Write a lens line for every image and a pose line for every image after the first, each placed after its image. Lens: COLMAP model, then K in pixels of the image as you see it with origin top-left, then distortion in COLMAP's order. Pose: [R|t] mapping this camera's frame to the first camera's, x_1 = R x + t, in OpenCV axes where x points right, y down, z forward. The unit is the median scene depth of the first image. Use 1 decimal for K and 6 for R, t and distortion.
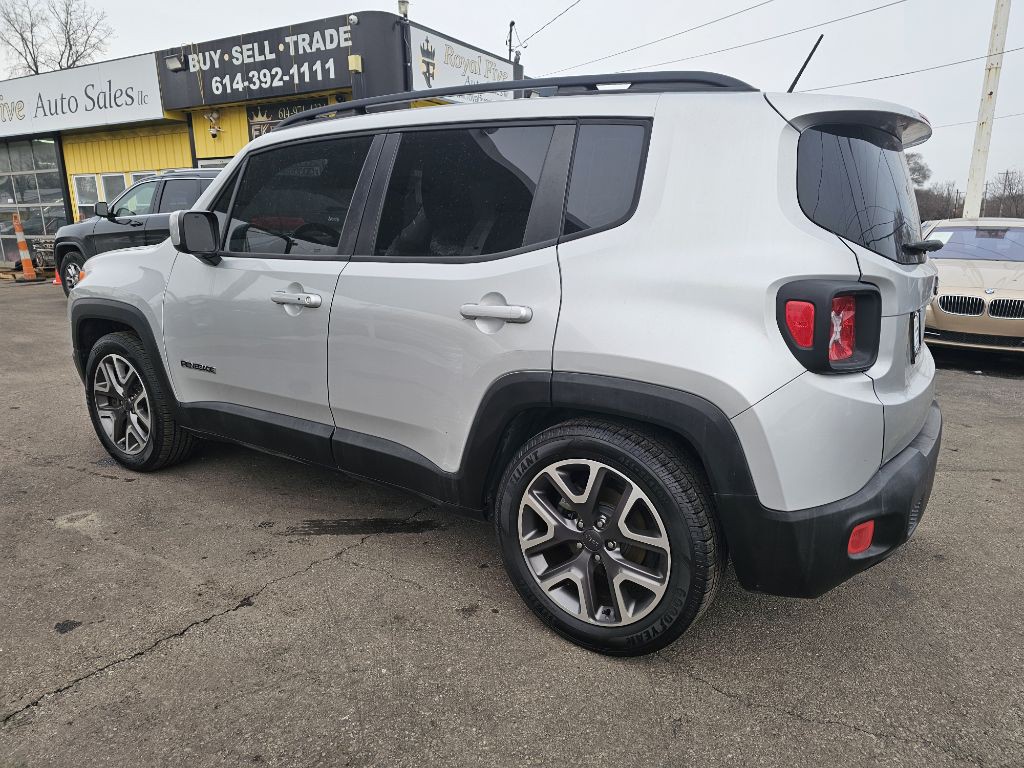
lens RADIAL K [[680.3, 0, 521.5], [0, 680.3, 369.6], [0, 0, 1]] dist [0.053771, -0.033628]
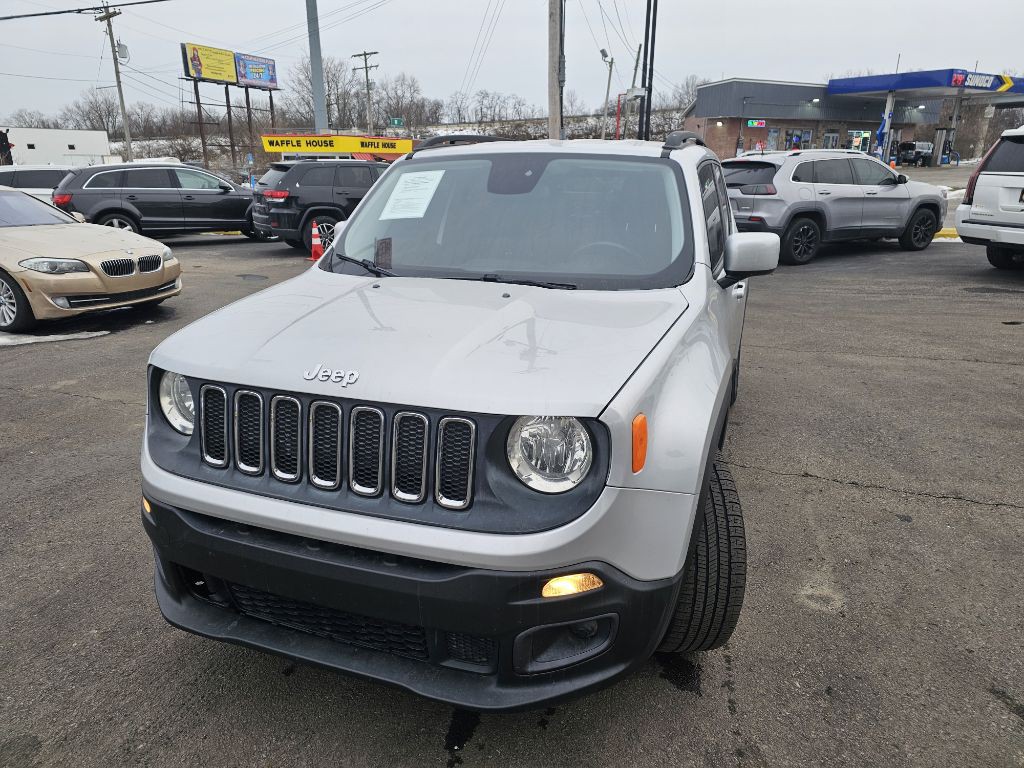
lens RADIAL K [[680.3, 0, 506.7], [0, 680.3, 375.3], [0, 0, 1]] dist [0.053771, -0.033628]
pose [[-0.227254, -0.291570, 0.929162, -1.410611], [0.200367, 0.919713, 0.337611, -0.458421], [-0.953000, 0.262897, -0.150587, 1.583481]]
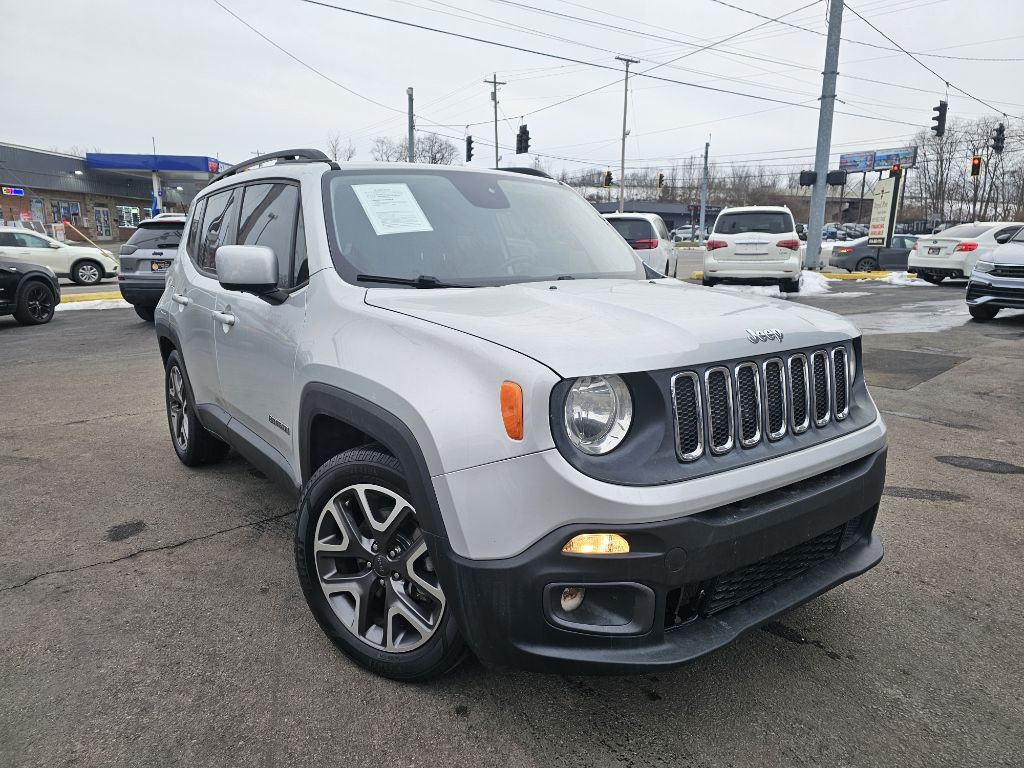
lens RADIAL K [[680.3, 0, 511.3], [0, 680.3, 384.7], [0, 0, 1]] dist [0.053771, -0.033628]
pose [[-0.936887, -0.078039, 0.340811, -0.783292], [0.065426, 0.918421, 0.390156, -0.521880], [-0.343455, 0.387830, -0.855351, 2.353981]]
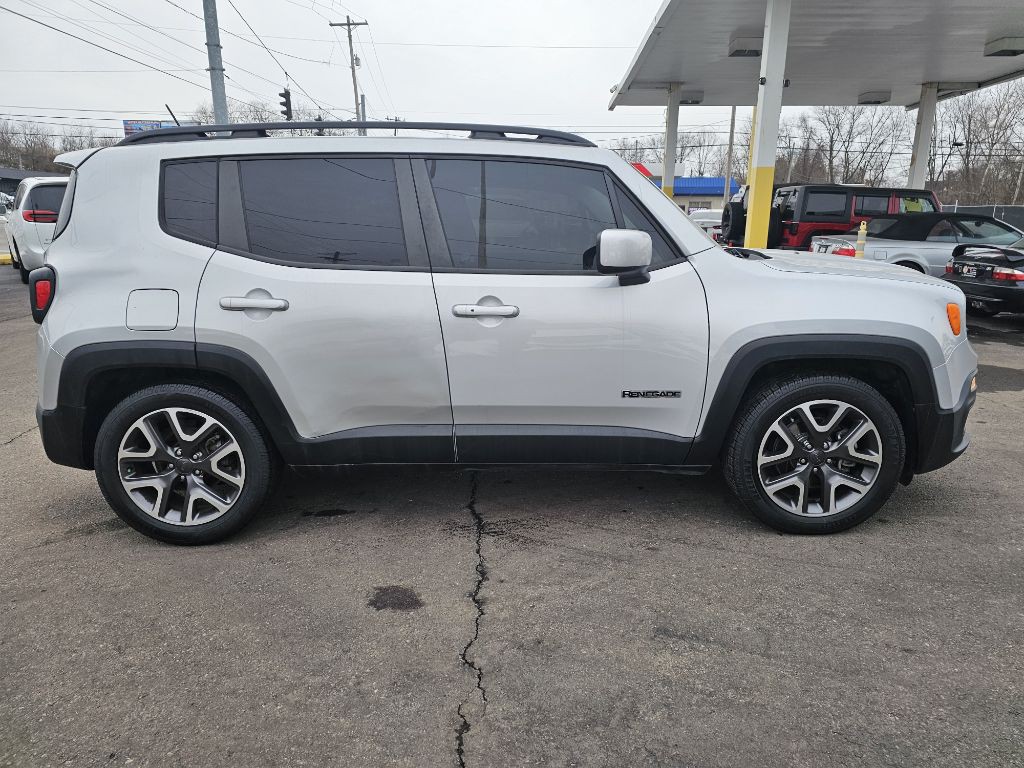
lens RADIAL K [[680.3, 0, 517.2], [0, 680.3, 378.4], [0, 0, 1]] dist [0.053771, -0.033628]
pose [[-0.831694, 0.120293, -0.542046, 0.575397], [-0.122850, 0.912184, 0.390932, -0.520454], [0.541472, 0.391726, -0.743881, 2.319568]]
